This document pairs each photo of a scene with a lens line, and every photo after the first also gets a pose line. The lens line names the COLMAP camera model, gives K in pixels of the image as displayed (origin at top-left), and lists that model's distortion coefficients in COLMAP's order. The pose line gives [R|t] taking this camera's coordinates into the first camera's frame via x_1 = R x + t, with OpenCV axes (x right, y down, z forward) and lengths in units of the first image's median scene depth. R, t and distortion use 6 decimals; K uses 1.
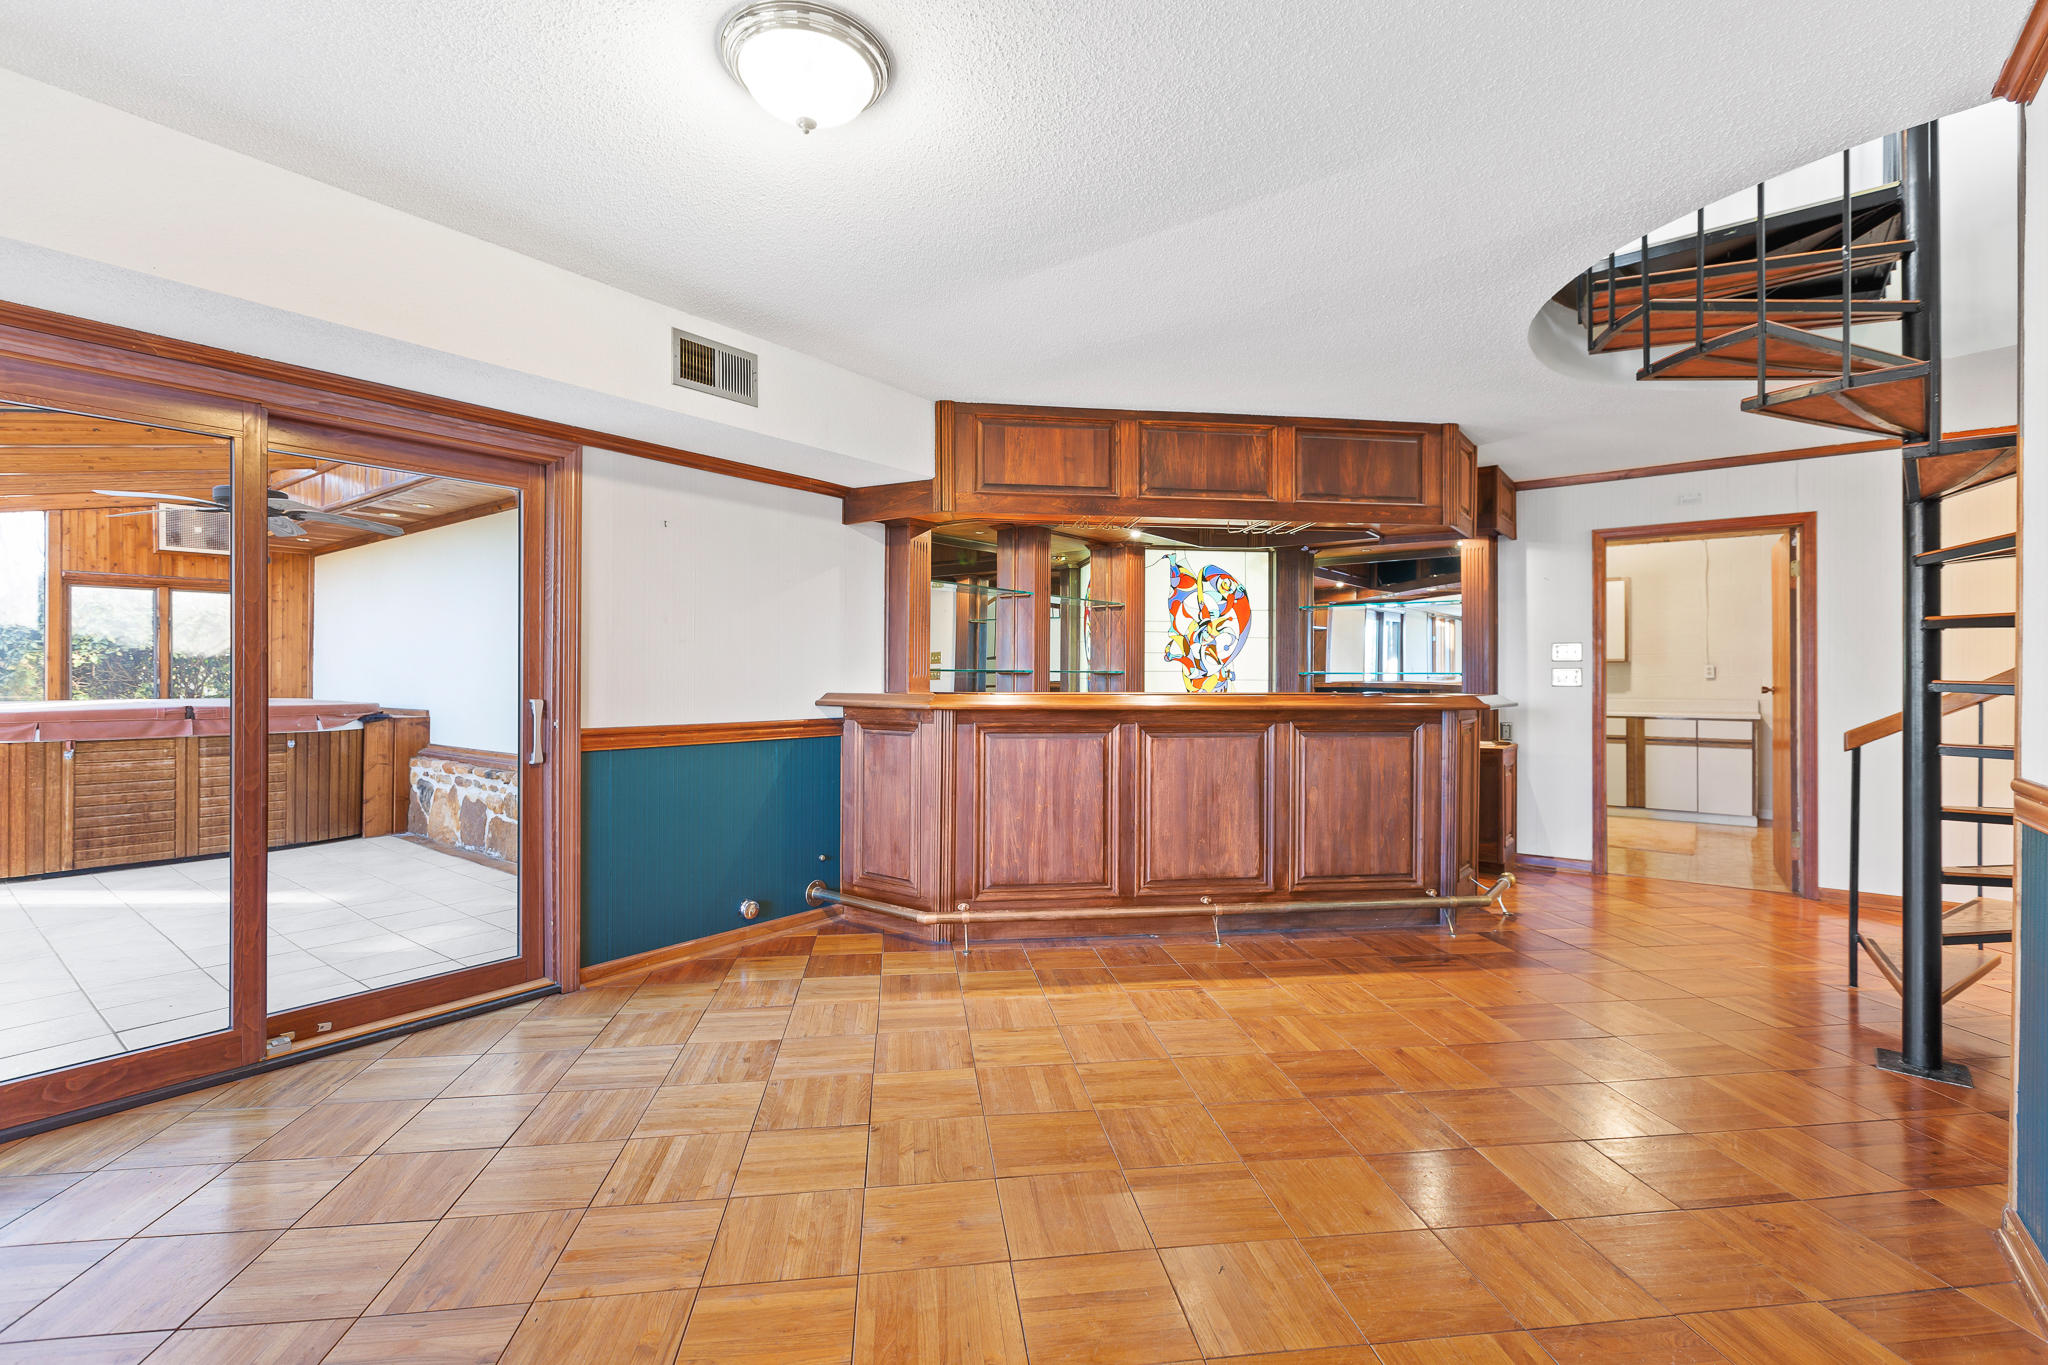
lens RADIAL K [[914.1, 0, 1026.4], [0, 914.1, 675.2], [0, 0, 1]] dist [0.008525, -0.001830]
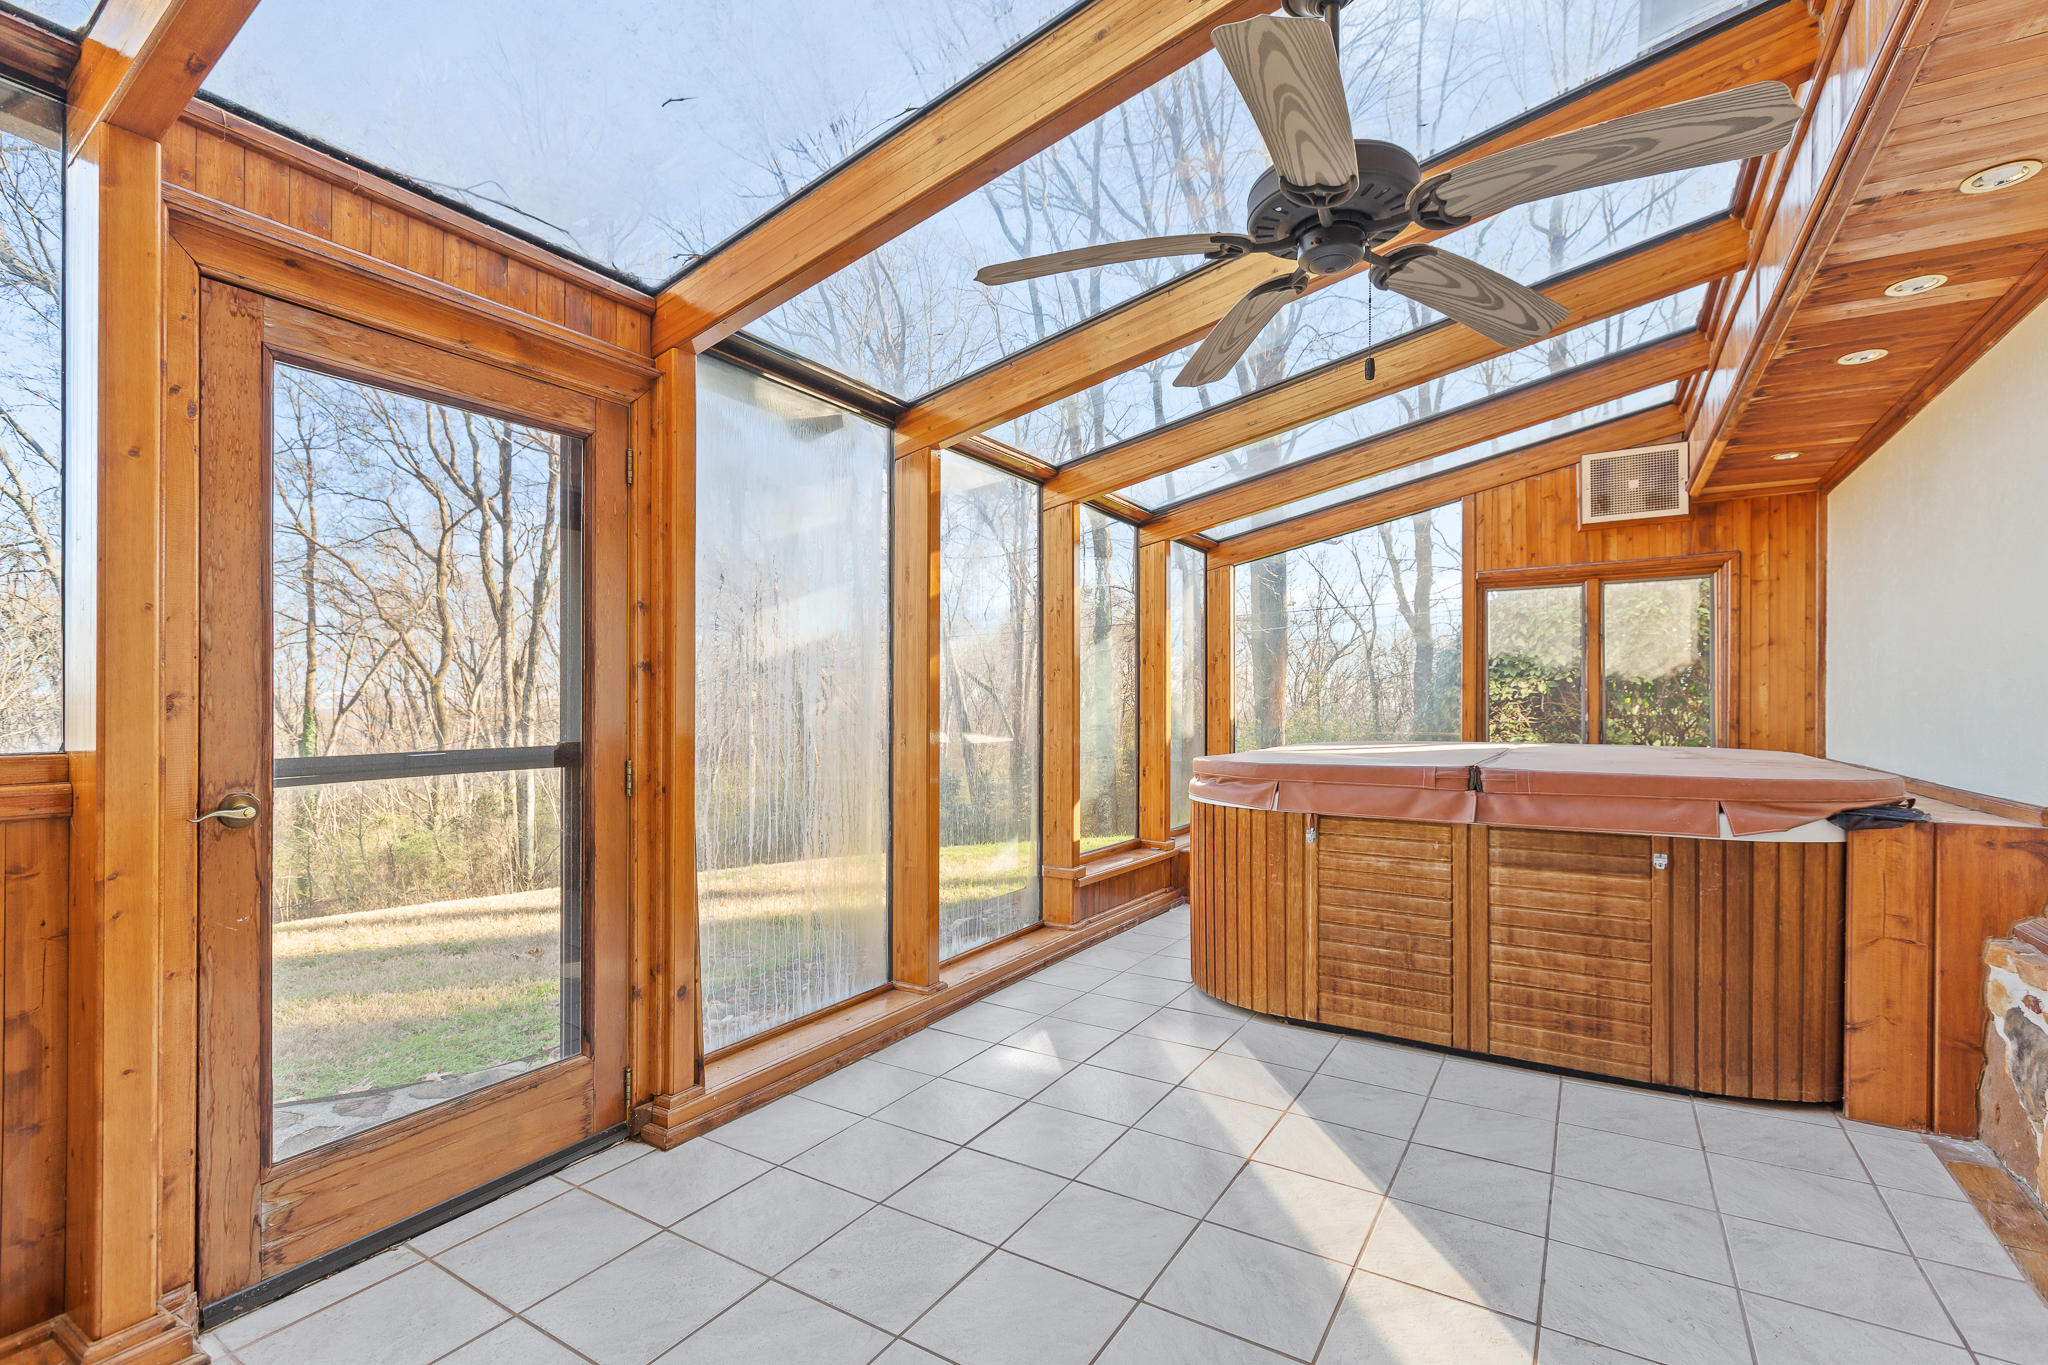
lens RADIAL K [[914.1, 0, 1031.2], [0, 914.1, 699.8], [0, 0, 1]] dist [0.008525, -0.001830]
pose [[0.099909, -0.009339, -0.994953, -0.373314], [-0.002123, 0.999952, -0.009599, 0.000568], [0.994994, 0.003071, 0.099884, 0.632645]]
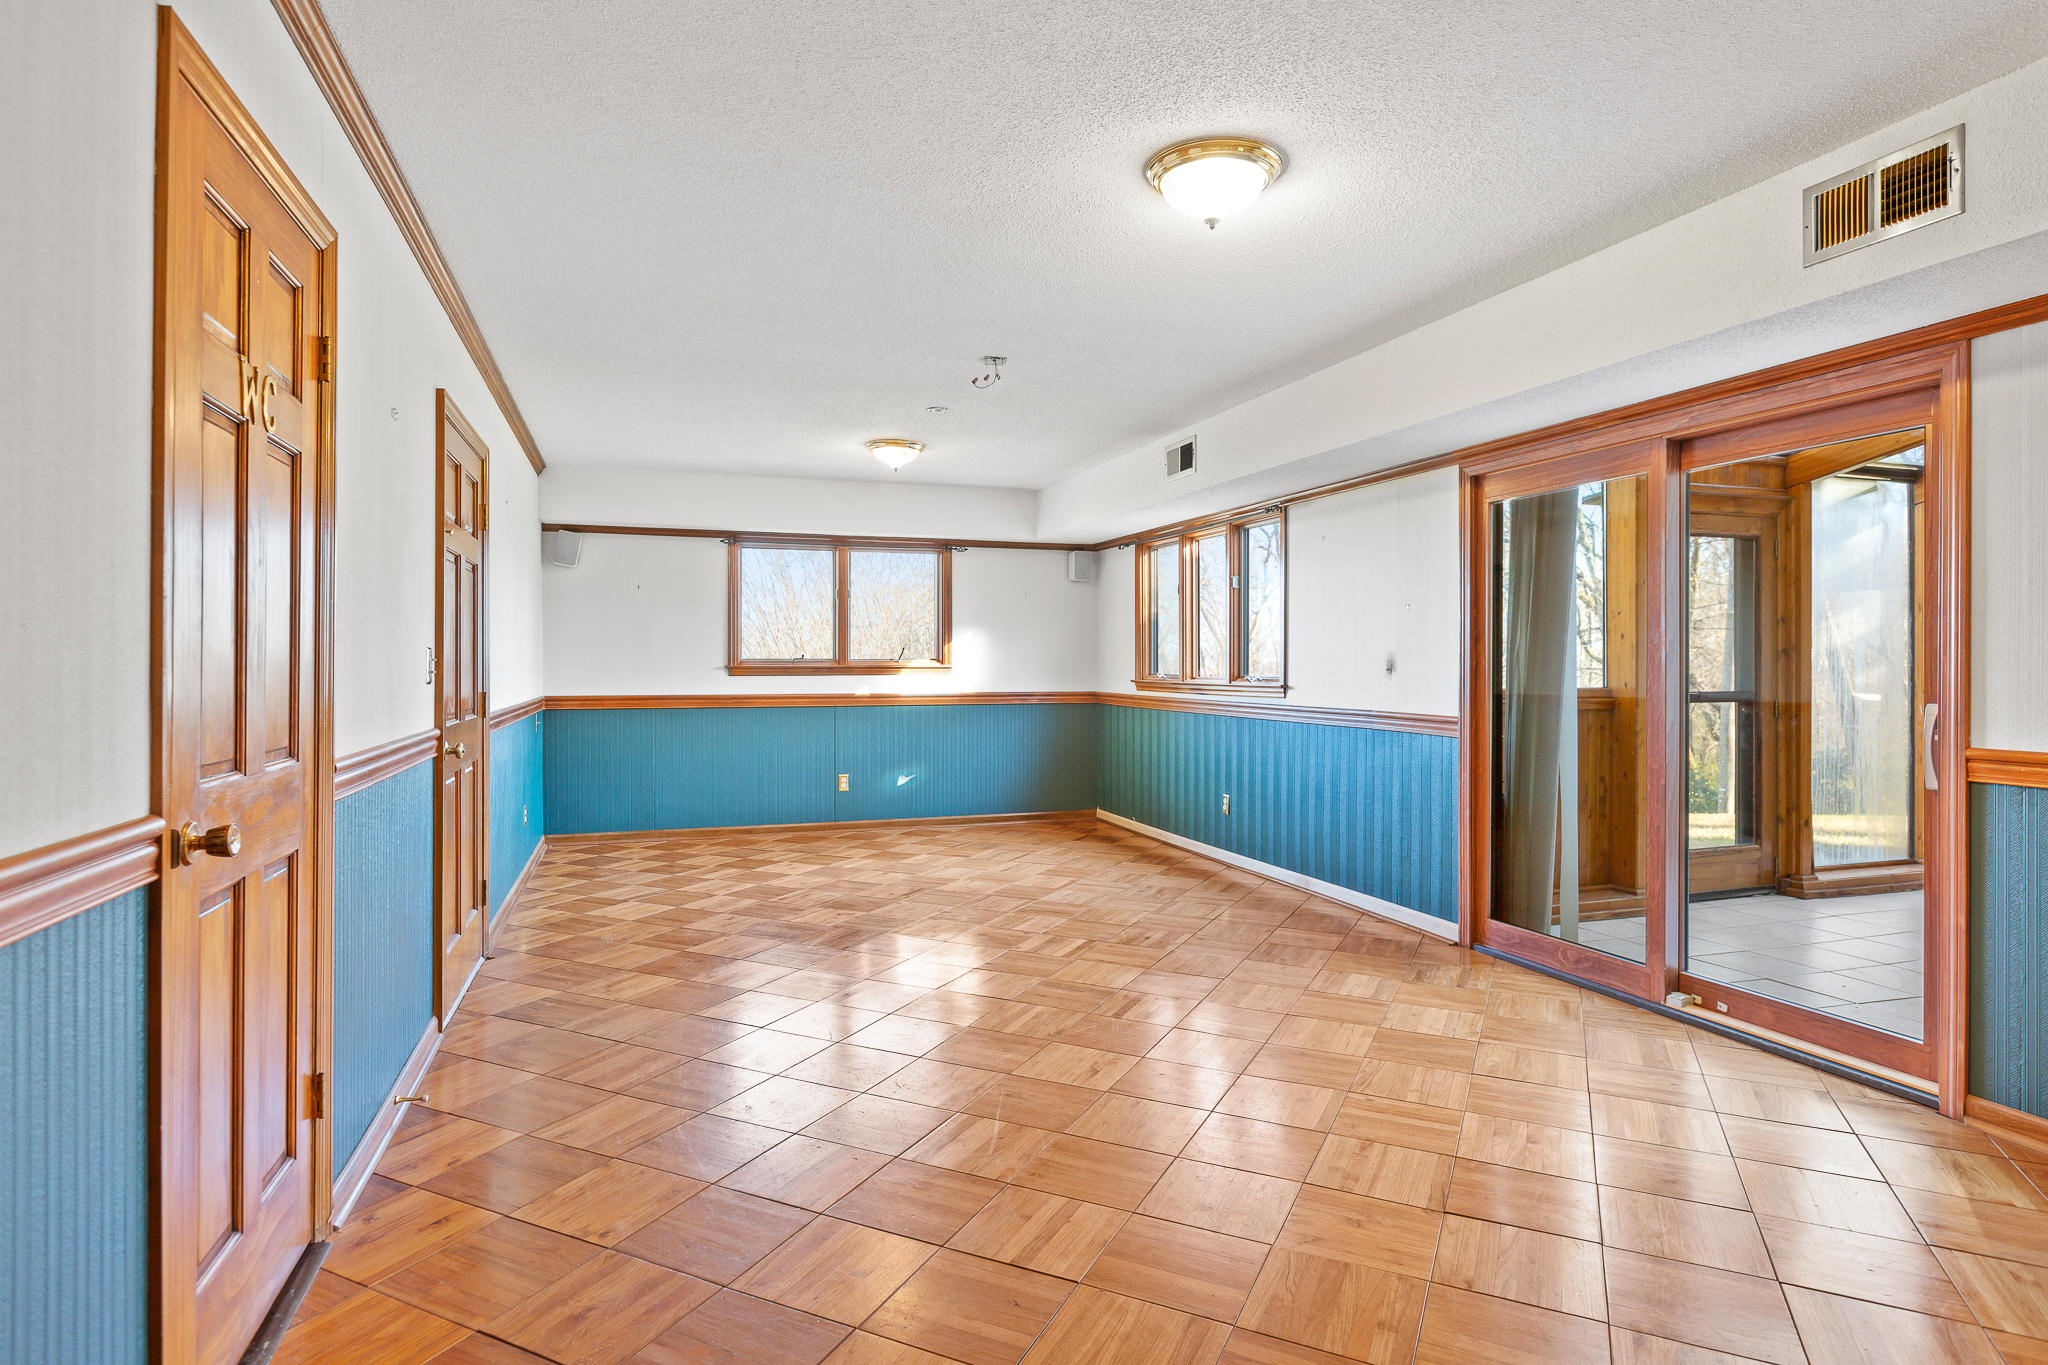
lens RADIAL K [[1098.7, 0, 1021.4], [0, 1098.7, 669.6], [0, 0, 1]] dist [0.002524, -0.000135]
pose [[-0.554353, -0.003065, -0.832276, 0.338461], [-0.004906, 0.999988, -0.000415, 0.001475], [0.832267, 0.003853, -0.554361, 0.483183]]
